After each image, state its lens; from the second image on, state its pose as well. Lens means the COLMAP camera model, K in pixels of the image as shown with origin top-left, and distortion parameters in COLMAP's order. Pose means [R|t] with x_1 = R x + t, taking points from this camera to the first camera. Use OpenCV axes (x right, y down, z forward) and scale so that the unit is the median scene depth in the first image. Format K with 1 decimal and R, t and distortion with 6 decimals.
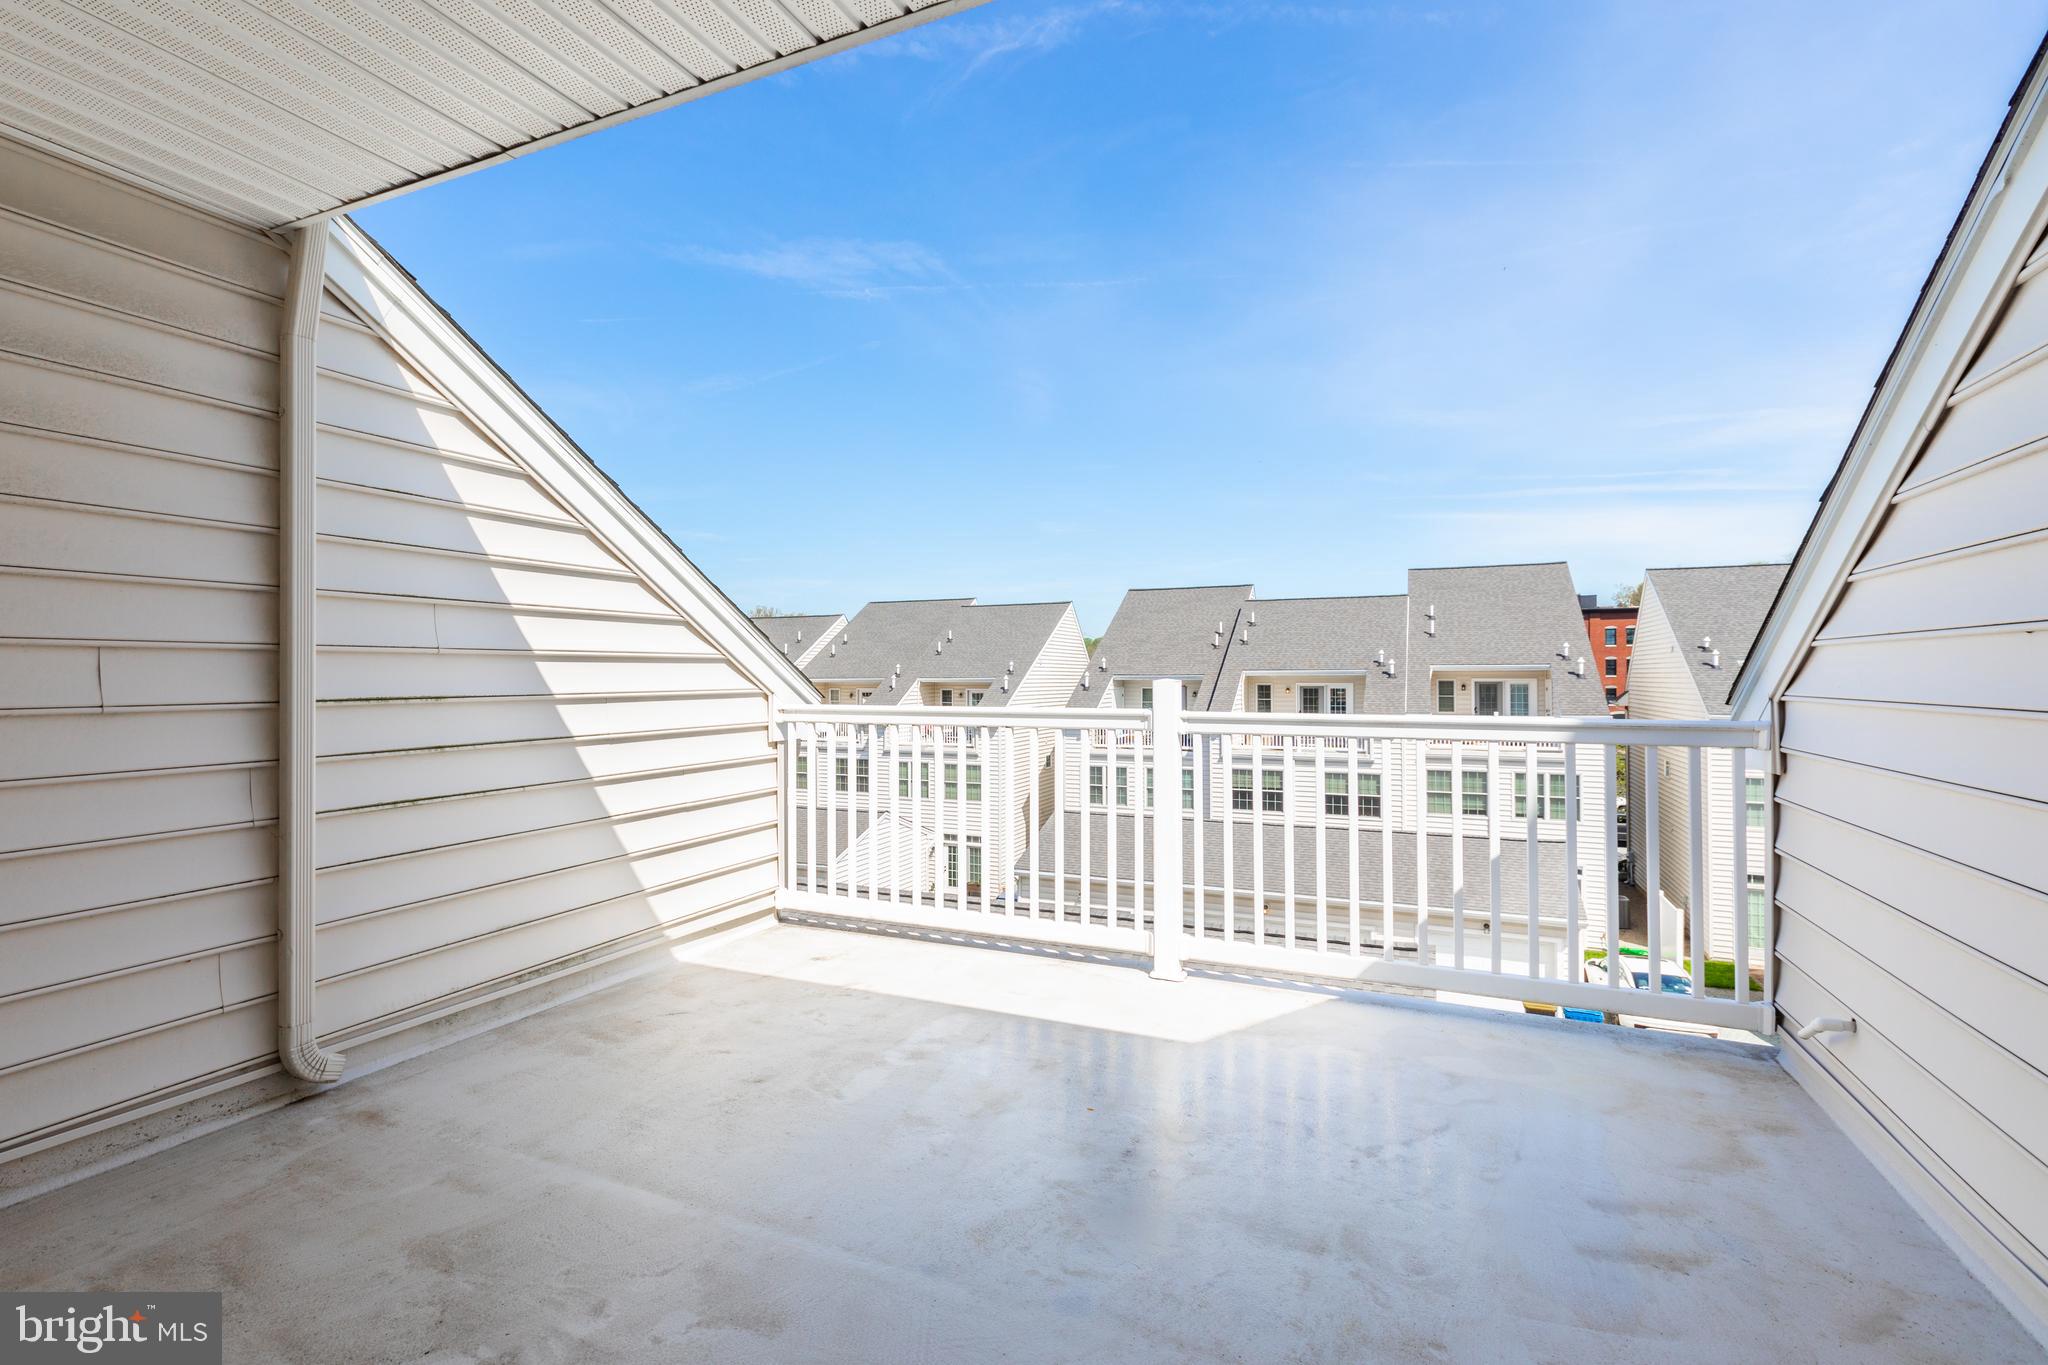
lens RADIAL K [[949.5, 0, 904.7], [0, 949.5, 657.9], [0, 0, 1]] dist [-0.003721, 0.001347]
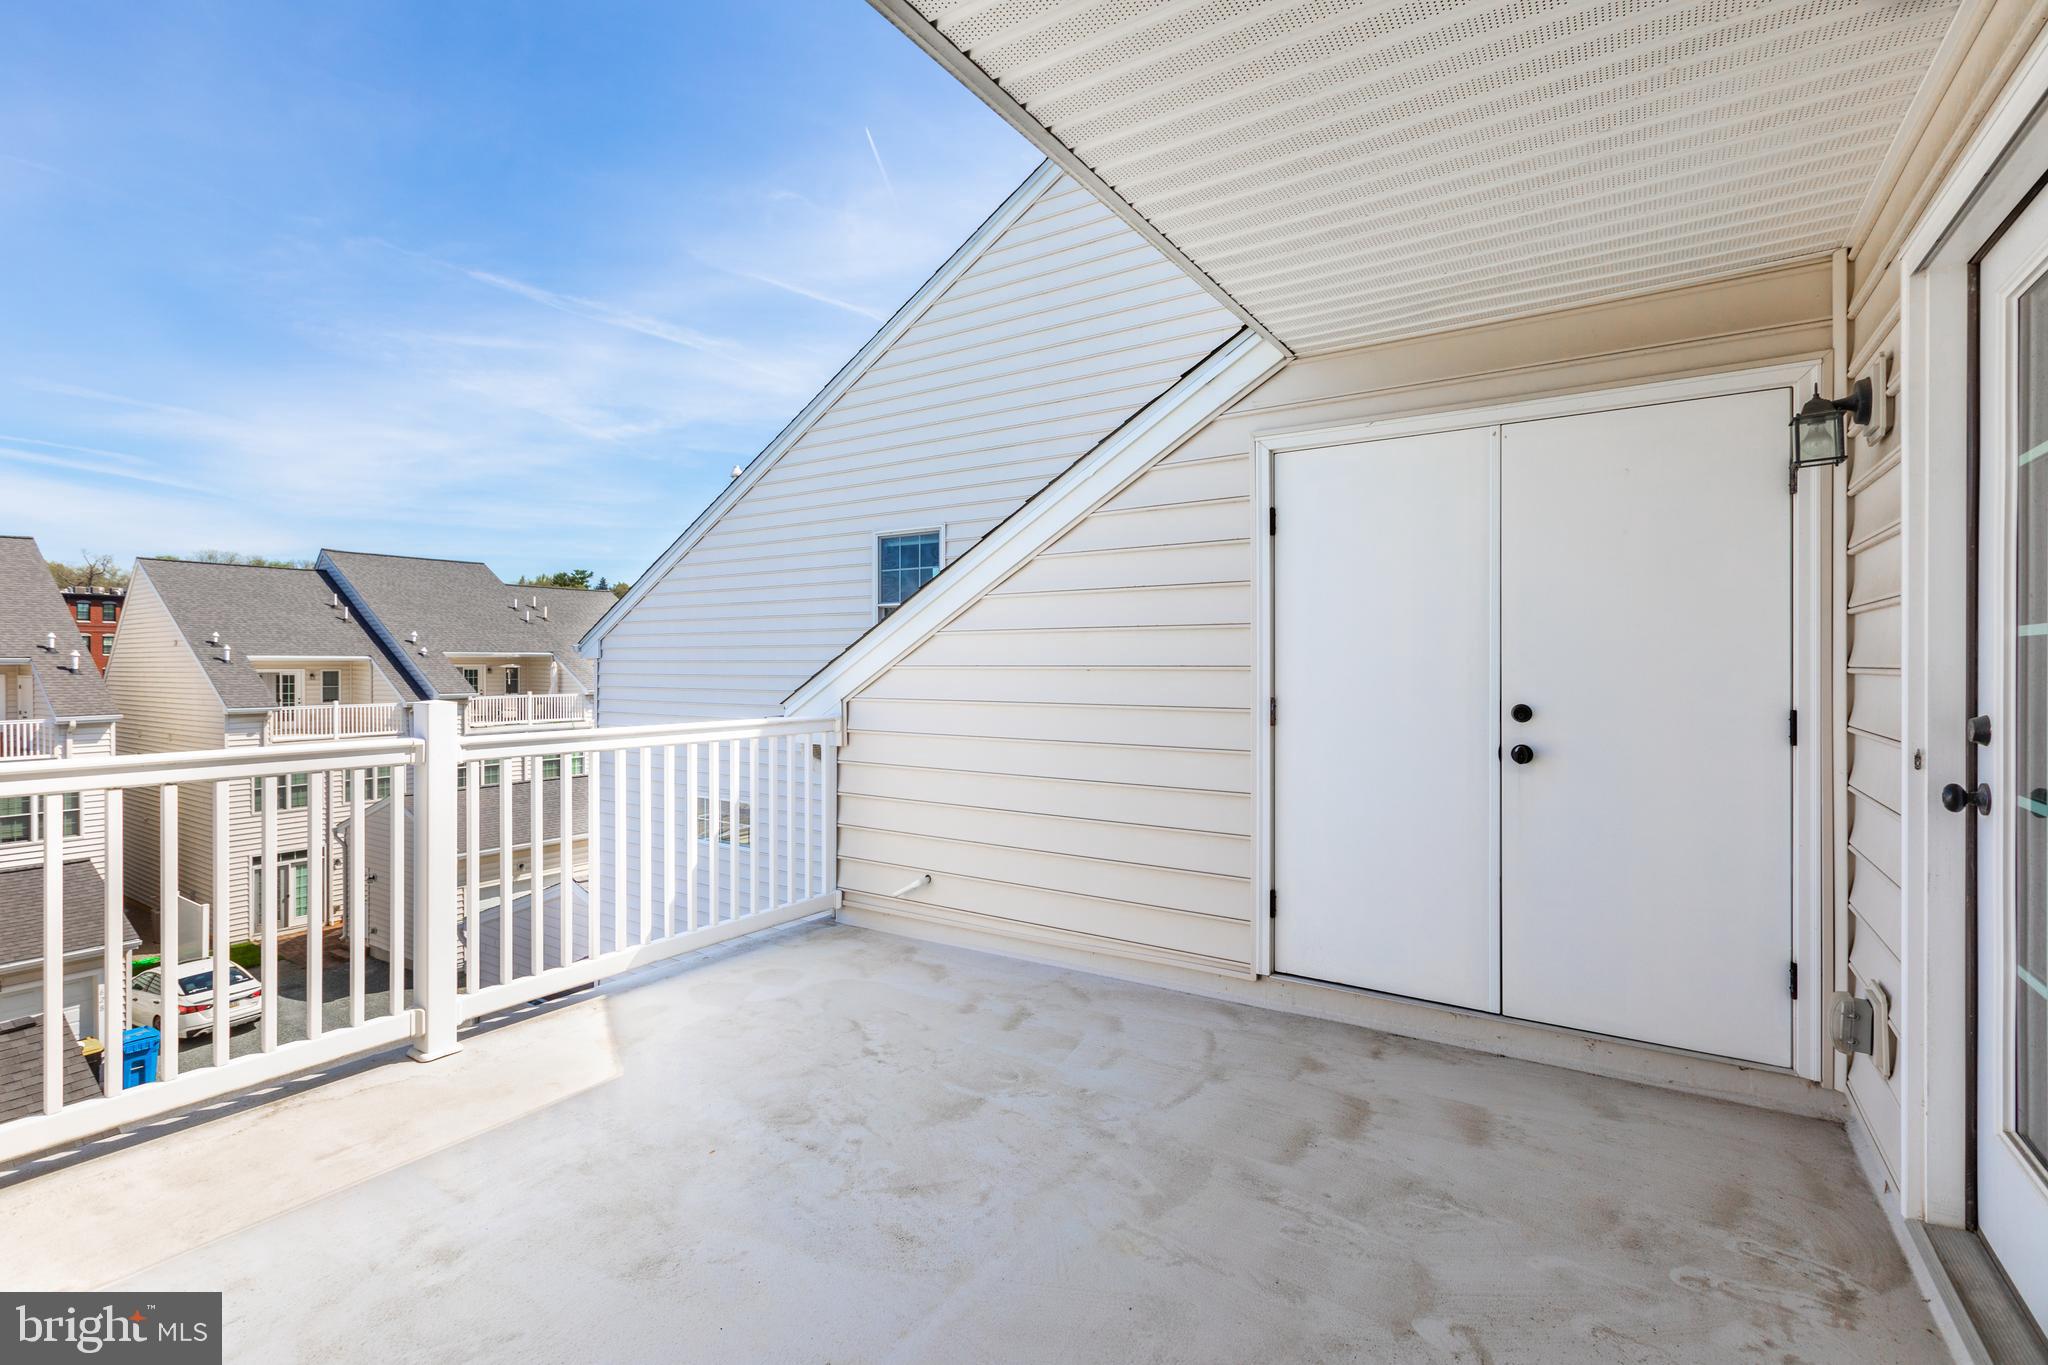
lens RADIAL K [[949.5, 0, 990.9], [0, 949.5, 658.0], [0, 0, 1]] dist [-0.003721, 0.001347]
pose [[0.127149, 0.006072, 0.991865, -0.603530], [-0.014839, 0.999881, -0.004219, -0.023171], [-0.991773, -0.014181, 0.127224, 0.496817]]
